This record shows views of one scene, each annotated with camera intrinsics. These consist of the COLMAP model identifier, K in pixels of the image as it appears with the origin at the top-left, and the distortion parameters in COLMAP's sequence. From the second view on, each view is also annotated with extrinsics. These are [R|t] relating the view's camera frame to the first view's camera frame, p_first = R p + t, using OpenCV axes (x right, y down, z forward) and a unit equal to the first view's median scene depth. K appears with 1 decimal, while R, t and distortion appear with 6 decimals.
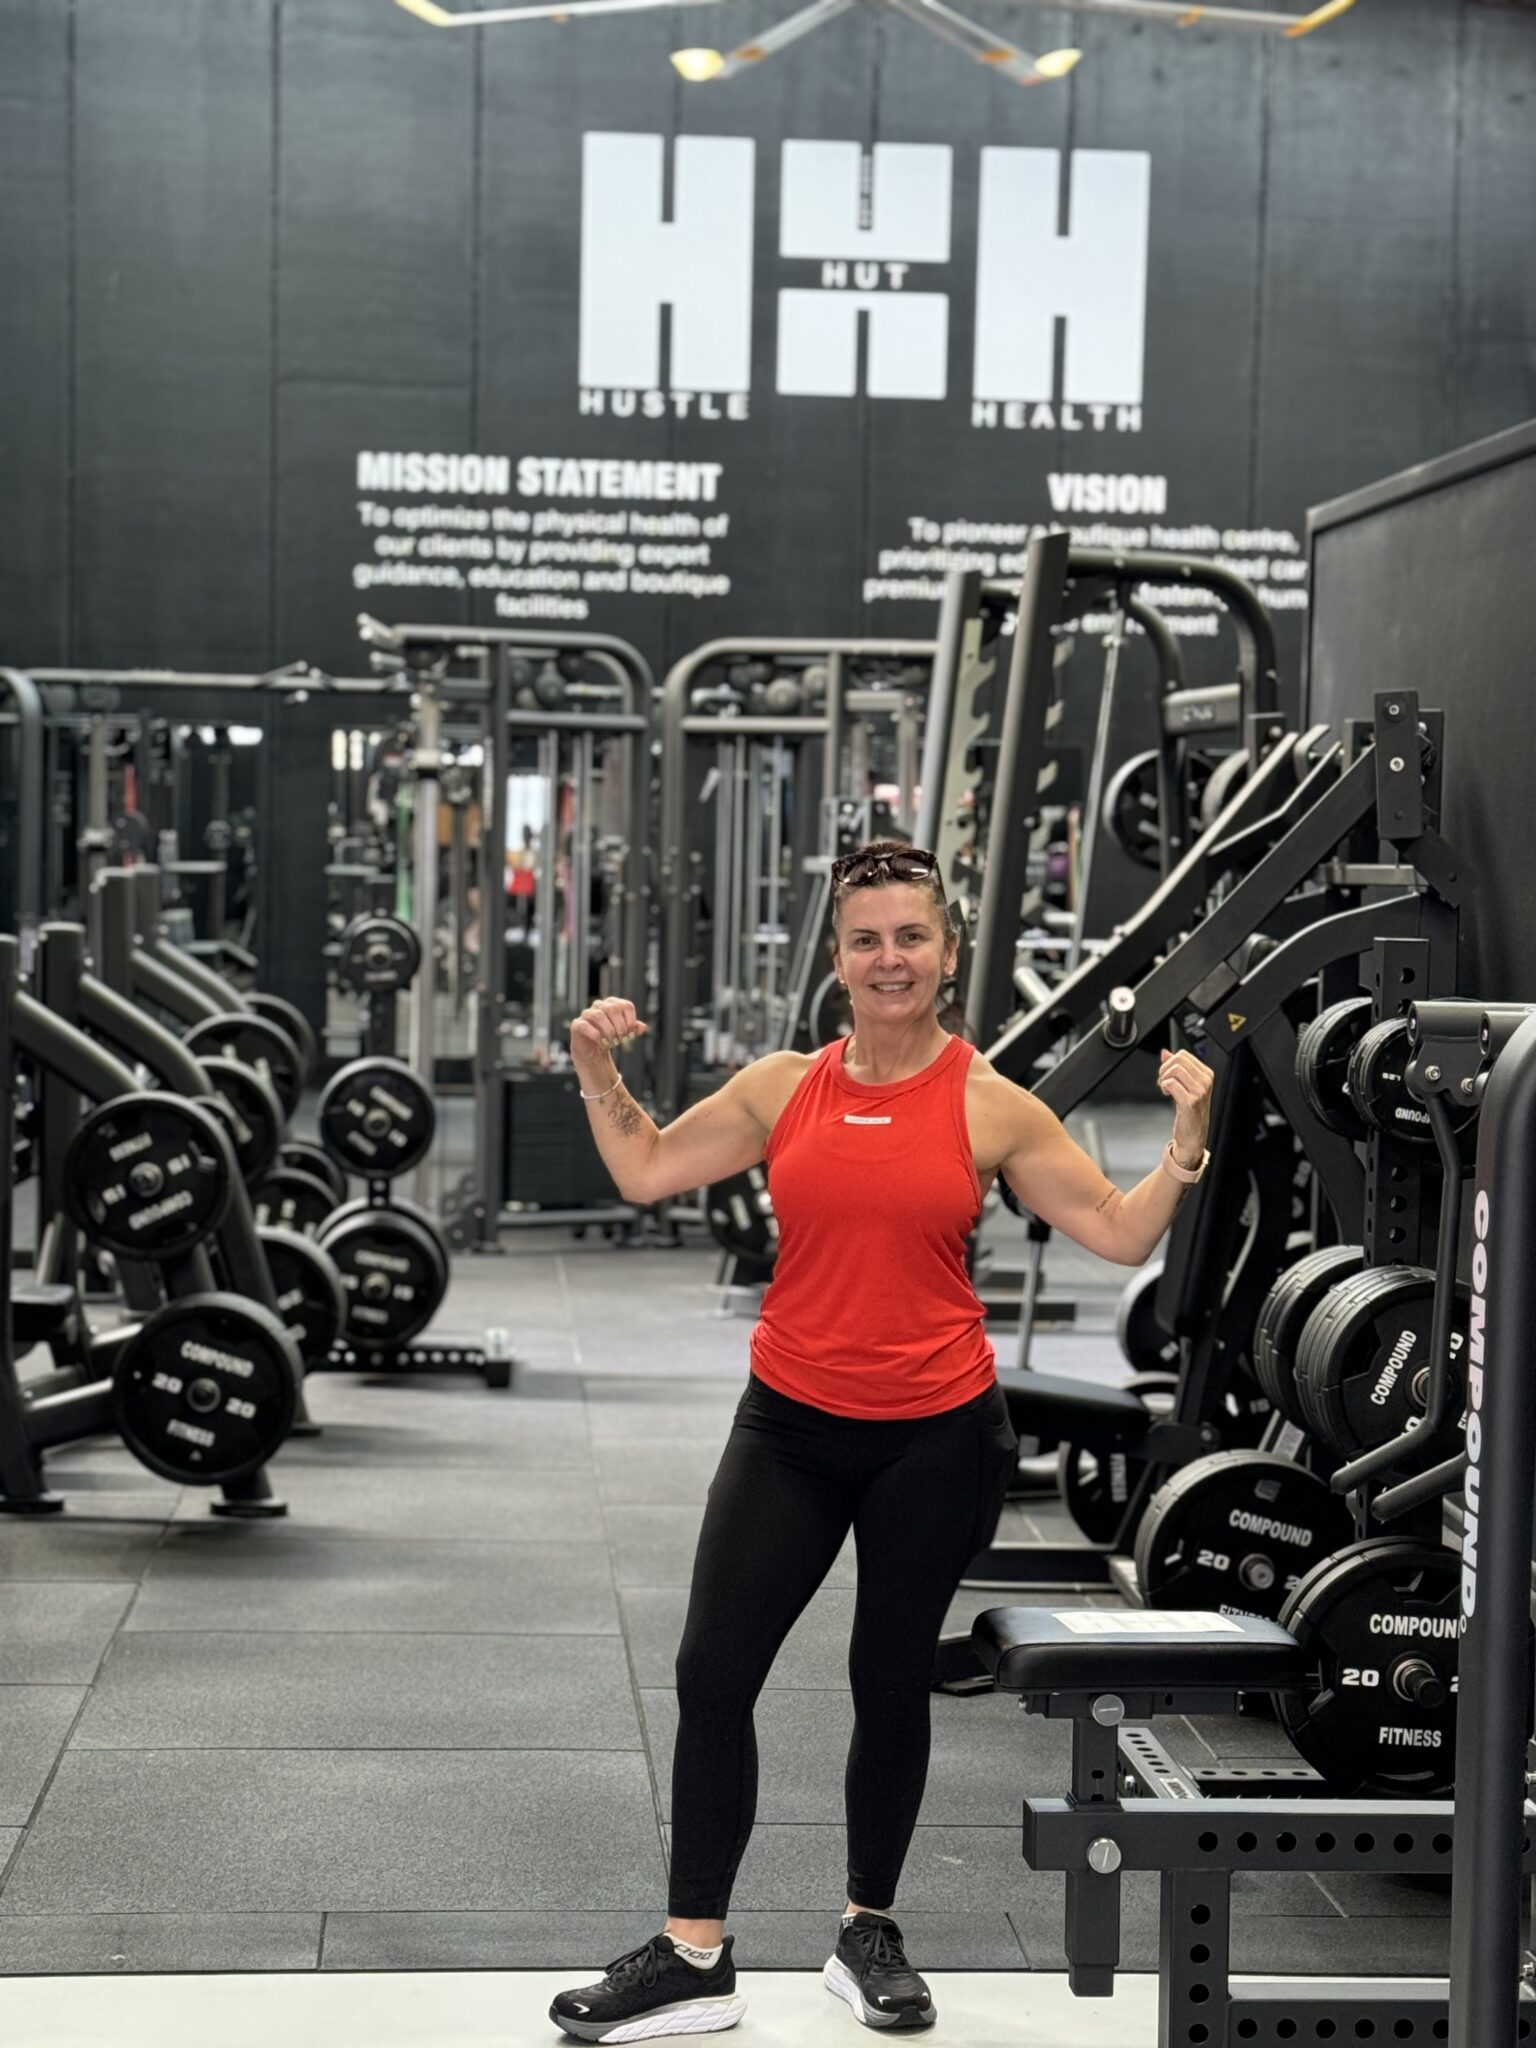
lens RADIAL K [[4005.7, 0, 768.0], [0, 4005.7, 1024.0], [0, 0, 1]] dist [0.234414, 0.138876]
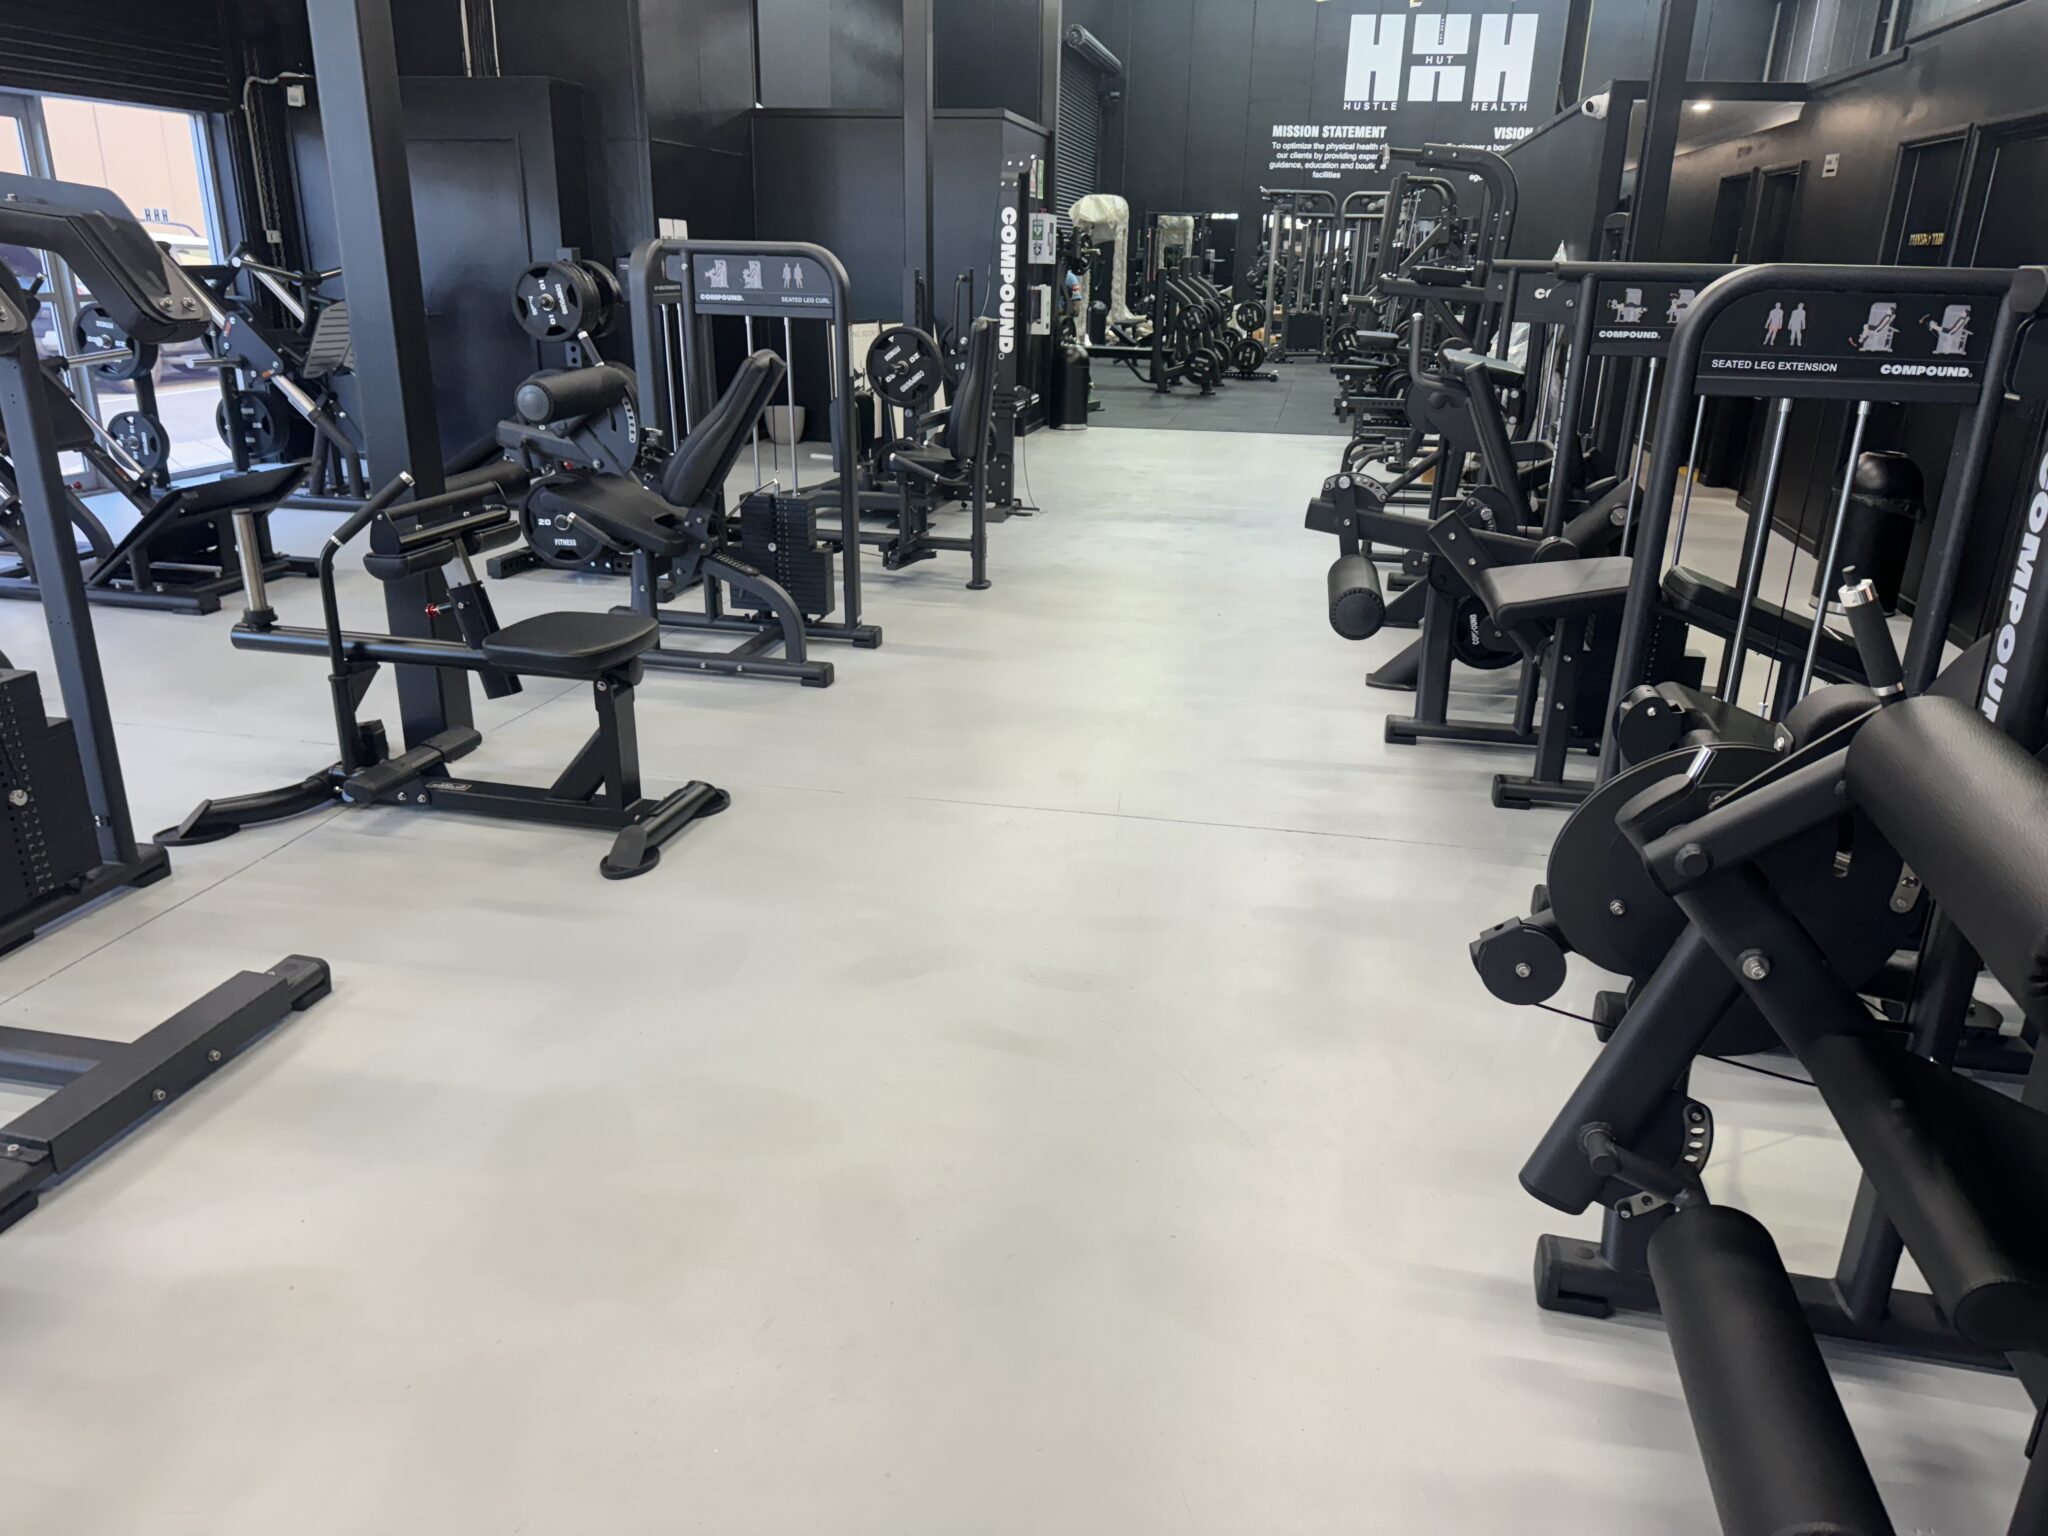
lens RADIAL K [[1450.6, 0, 1024.0], [0, 1450.6, 768.0], [0, 0, 1]] dist [0.122746, -0.193567]
pose [[0.963600, 0.089397, -0.251958, 0.051773], [-0.014139, 0.958158, 0.285891, 0.018197], [0.266973, -0.271922, 0.924545, -0.300056]]
